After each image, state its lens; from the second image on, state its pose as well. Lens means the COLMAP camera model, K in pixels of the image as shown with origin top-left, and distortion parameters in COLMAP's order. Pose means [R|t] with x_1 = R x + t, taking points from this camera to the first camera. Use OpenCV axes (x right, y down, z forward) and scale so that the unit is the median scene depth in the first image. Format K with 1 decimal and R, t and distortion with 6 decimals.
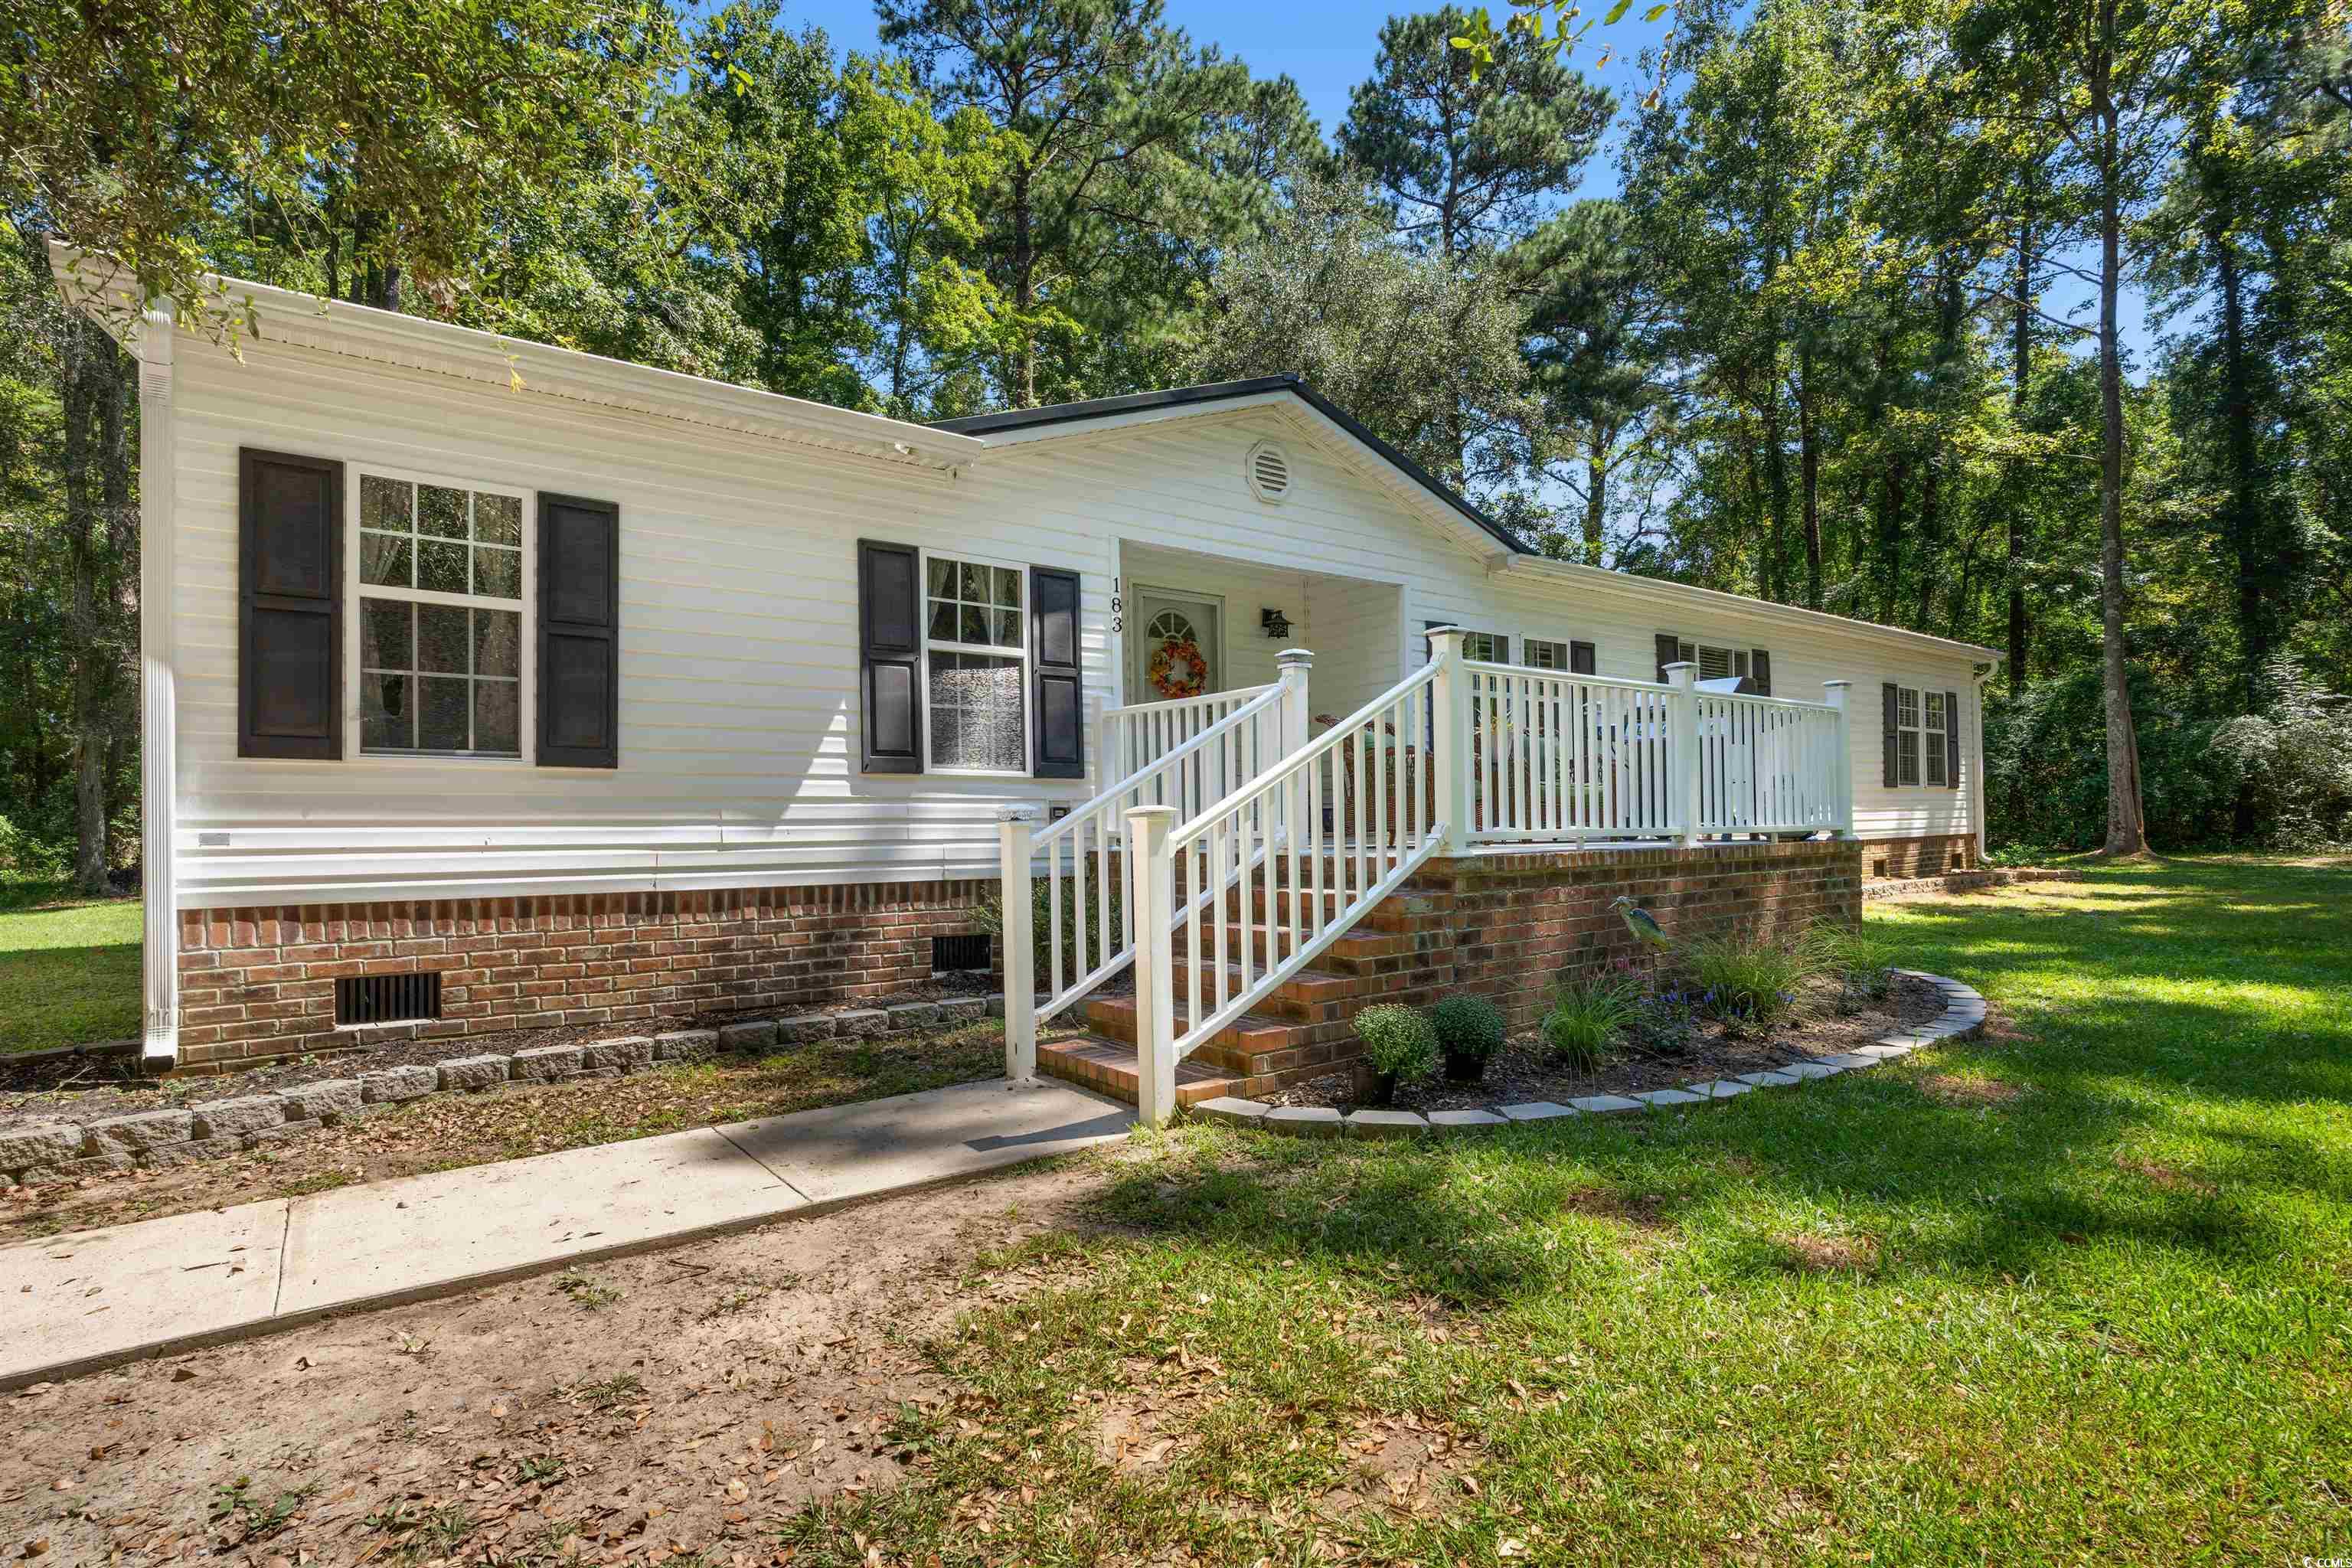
lens RADIAL K [[1122.8, 0, 1151.6], [0, 1122.8, 806.7], [0, 0, 1]] dist [-0.003347, -0.000513]
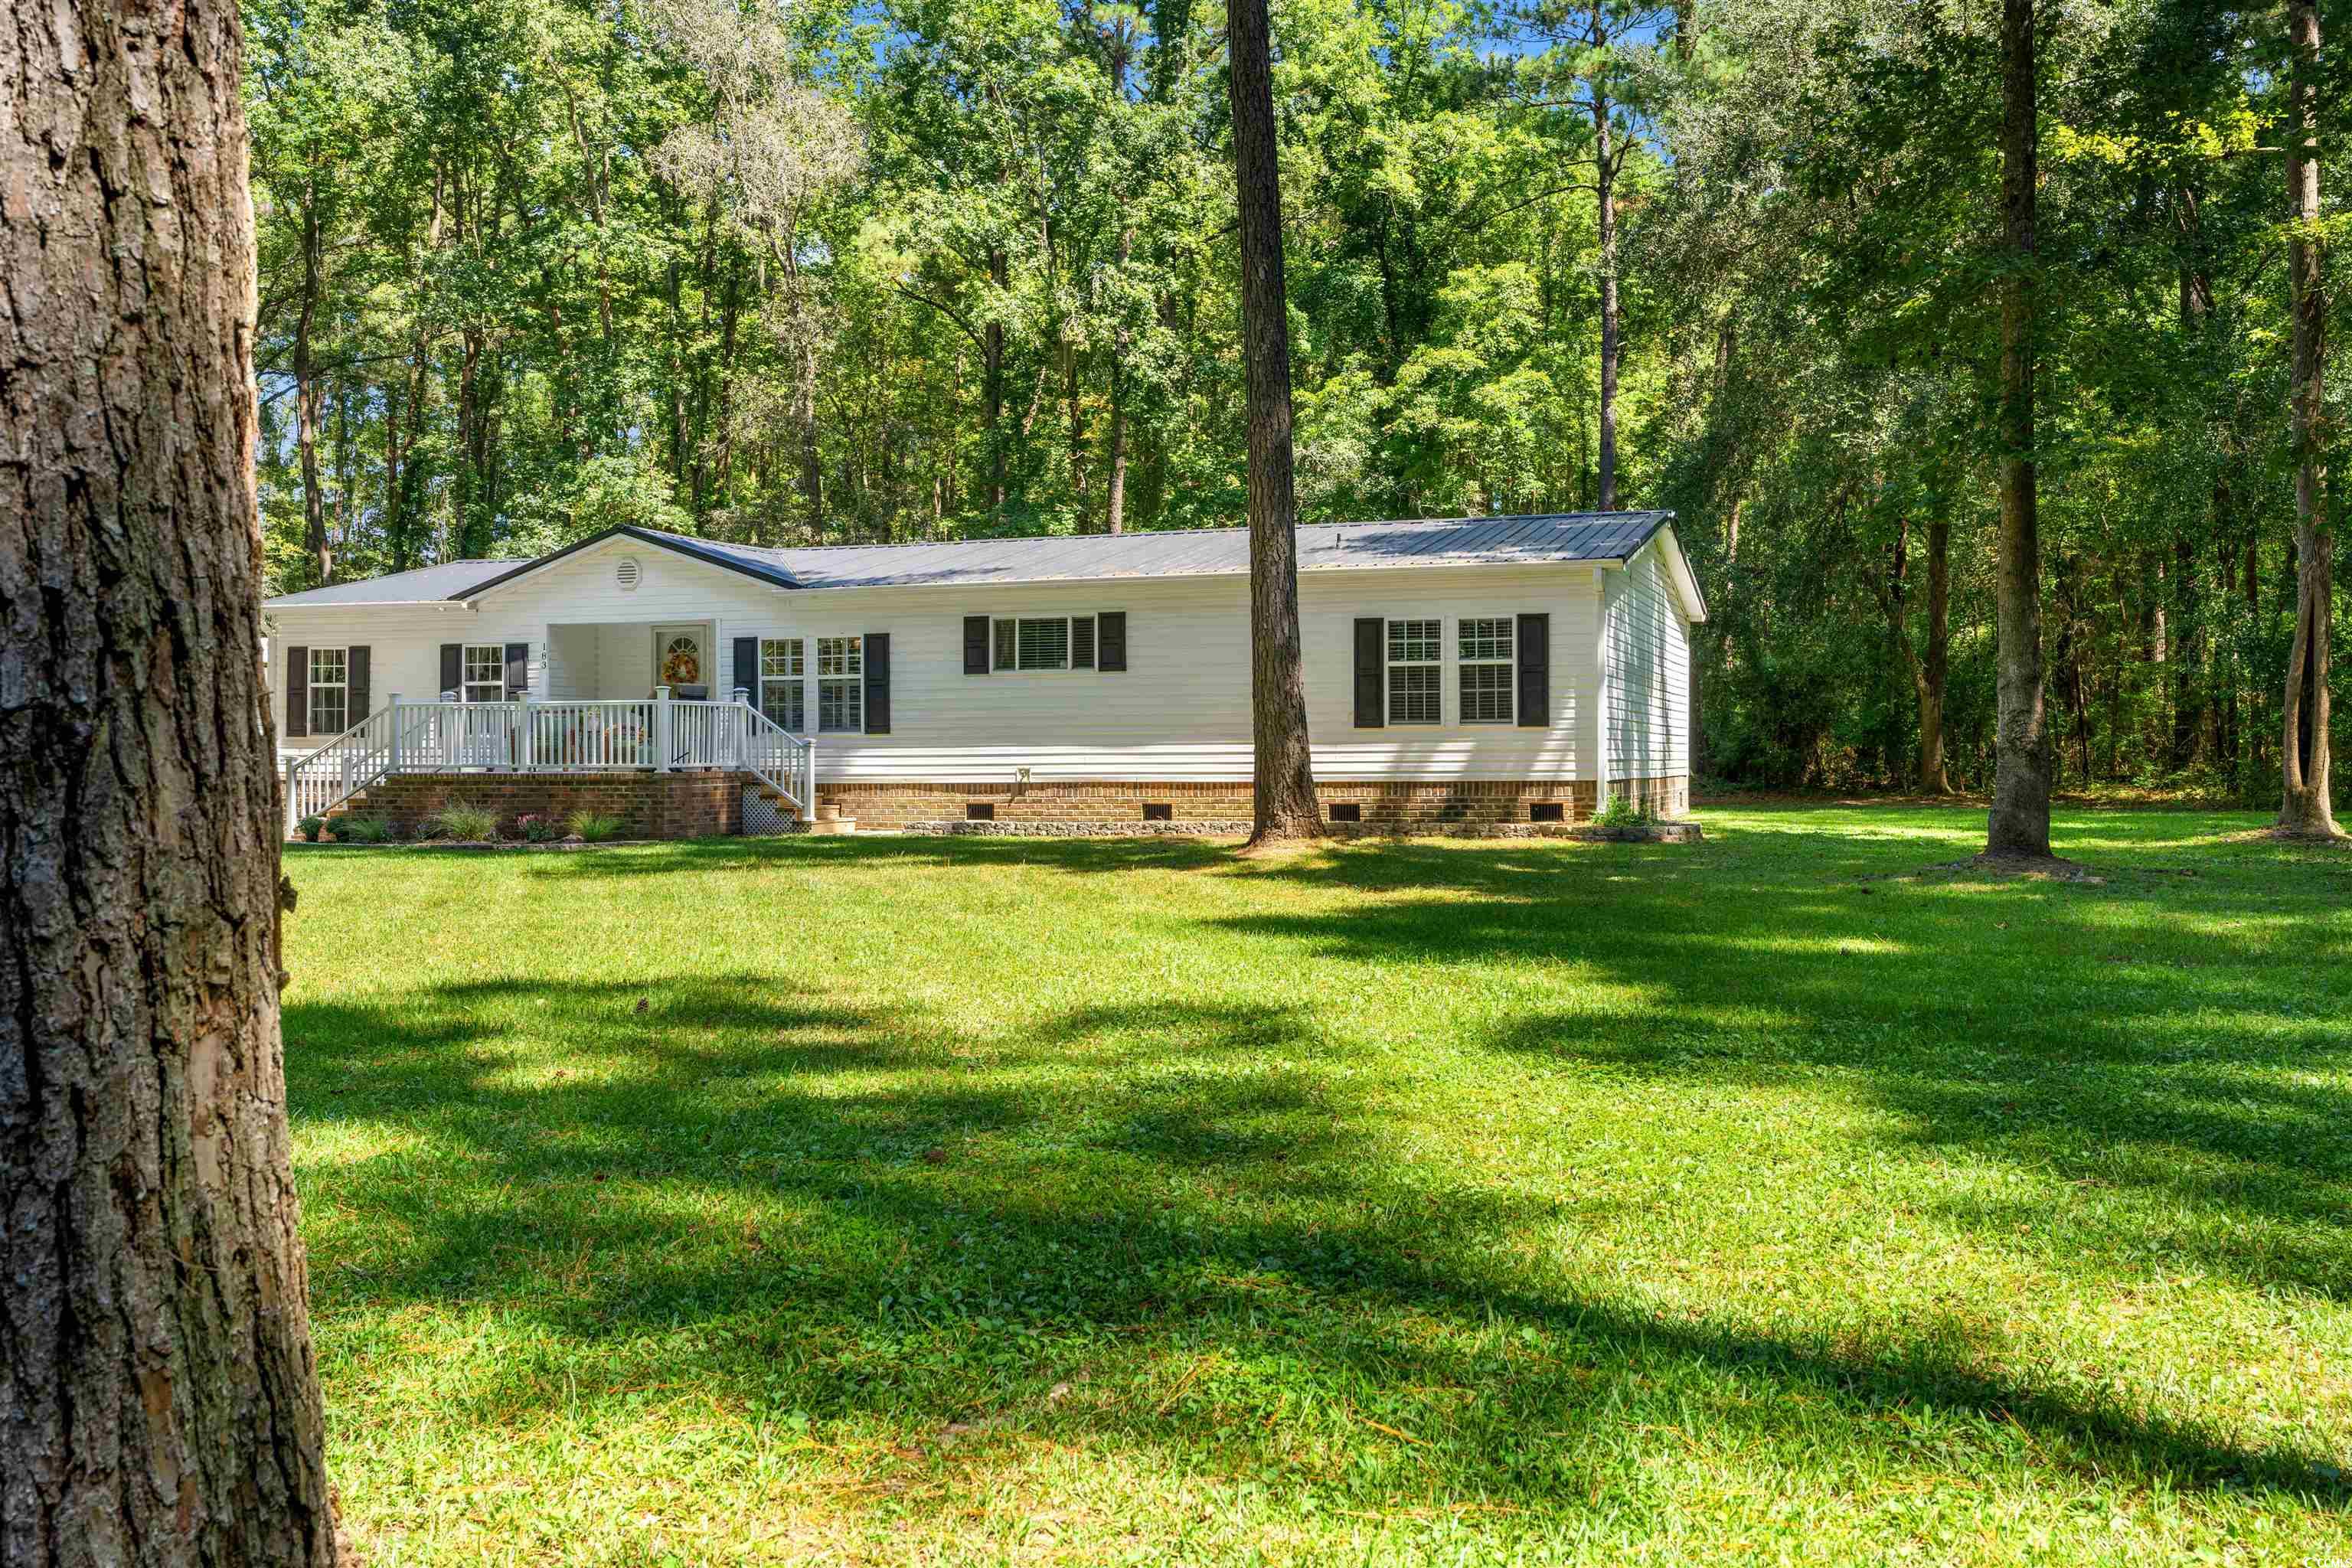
lens RADIAL K [[2078.6, 0, 1179.3], [0, 2078.6, 789.4], [0, 0, 1]] dist [-0.006458, 0.003661]
pose [[0.572458, 0.011992, -0.819846, 4.071432], [0.001669, 0.999874, 0.015790, 0.013697], [0.819932, -0.010407, 0.572366, -0.280843]]
